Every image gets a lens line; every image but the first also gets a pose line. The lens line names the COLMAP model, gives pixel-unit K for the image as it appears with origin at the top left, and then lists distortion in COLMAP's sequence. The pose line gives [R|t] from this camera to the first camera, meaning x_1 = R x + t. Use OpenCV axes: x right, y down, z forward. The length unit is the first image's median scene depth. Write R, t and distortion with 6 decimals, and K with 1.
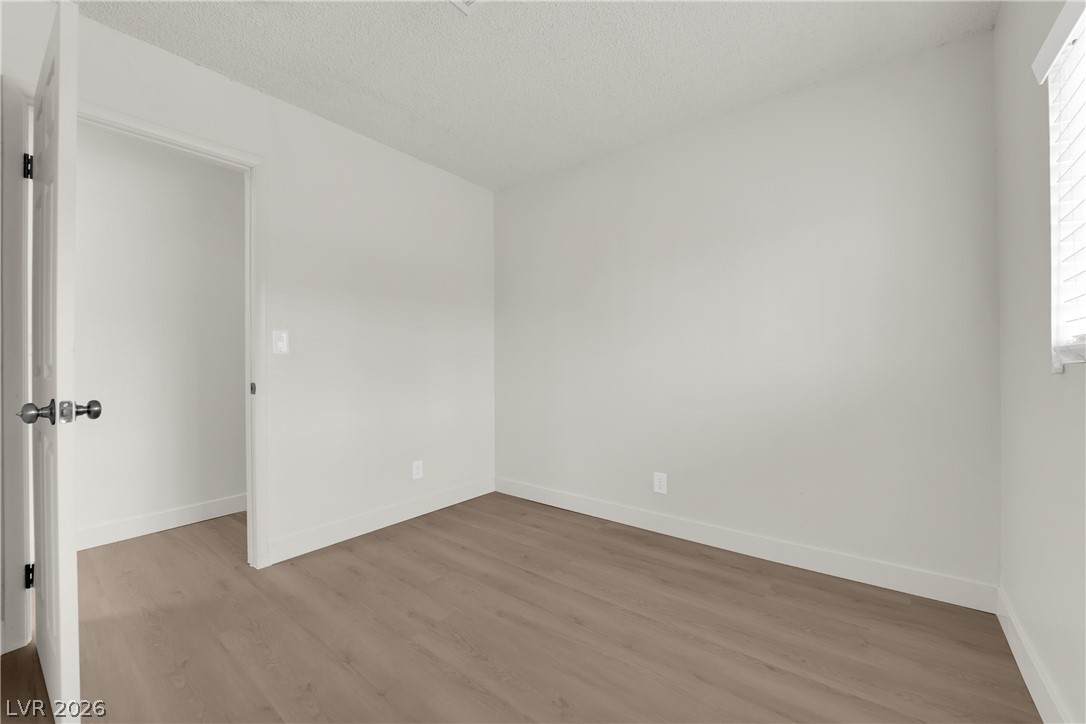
lens RADIAL K [[437.4, 0, 543.8], [0, 437.4, 362.4], [0, 0, 1]] dist [-0.008317, -0.004794]
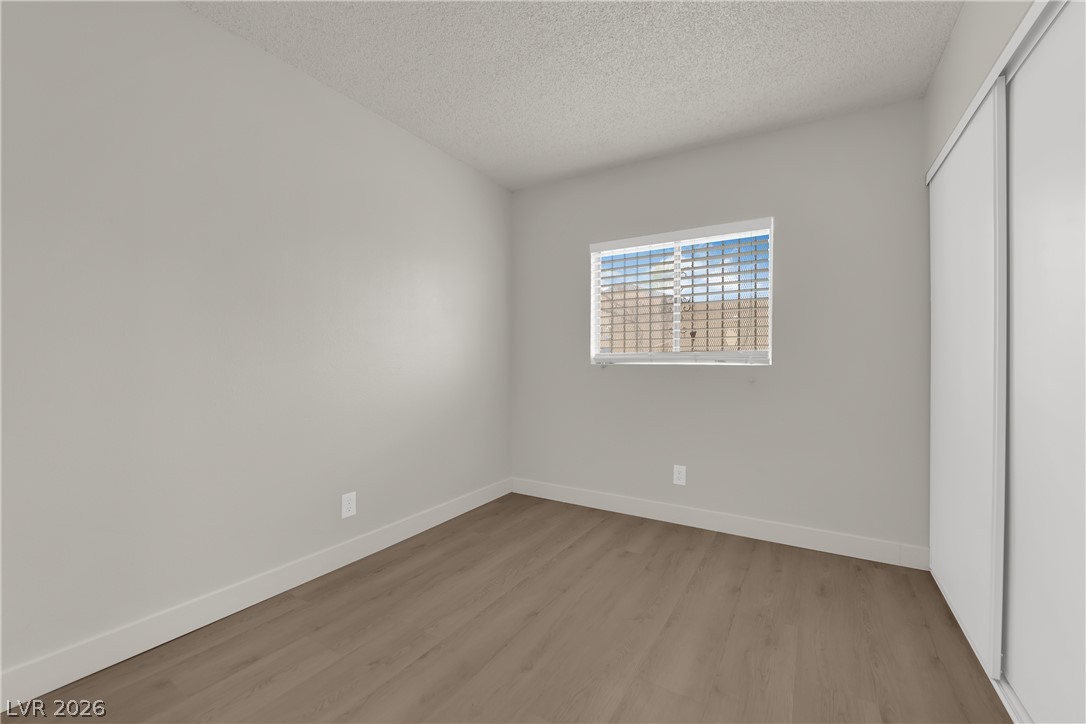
lens RADIAL K [[437.4, 0, 543.8], [0, 437.4, 362.4], [0, 0, 1]] dist [-0.008317, -0.004794]
pose [[-0.117736, 0.000033, 0.993045, -0.834705], [0.000614, 1.000000, 0.000040, -0.003198], [-0.993045, 0.000614, -0.117736, 0.962461]]
